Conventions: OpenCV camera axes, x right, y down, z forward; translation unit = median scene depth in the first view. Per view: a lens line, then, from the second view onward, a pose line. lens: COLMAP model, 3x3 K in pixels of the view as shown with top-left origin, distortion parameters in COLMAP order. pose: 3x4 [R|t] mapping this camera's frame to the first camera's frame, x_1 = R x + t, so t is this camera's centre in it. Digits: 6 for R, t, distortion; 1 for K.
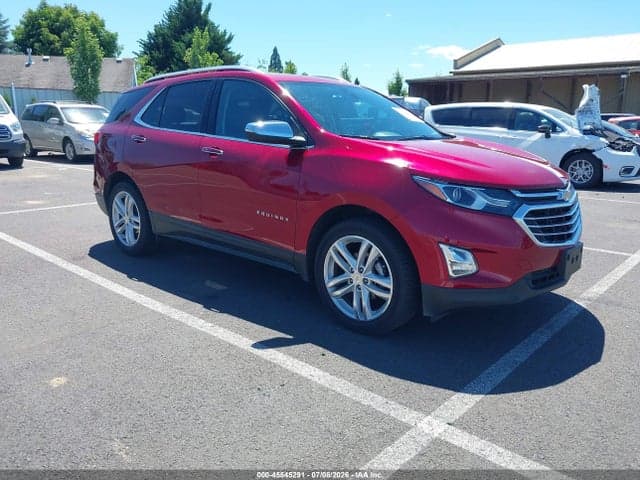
lens RADIAL K [[518.3, 0, 340.0], [0, 518.3, 250.2], [0, 0, 1]] dist [0.000520, -0.012909]
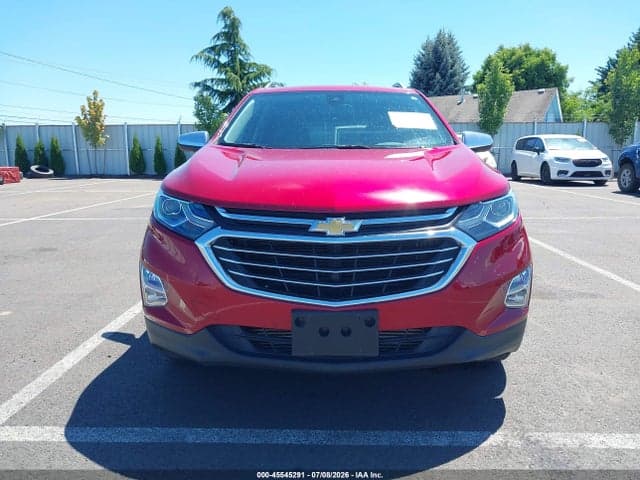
lens RADIAL K [[518.3, 0, 318.7], [0, 518.3, 239.7], [0, 0, 1]] dist [0.000520, -0.012909]
pose [[0.627077, 0.112513, -0.770789, 0.115557], [-0.173641, 0.984806, 0.002487, -0.011275], [0.759357, 0.132280, 0.637086, 0.074709]]
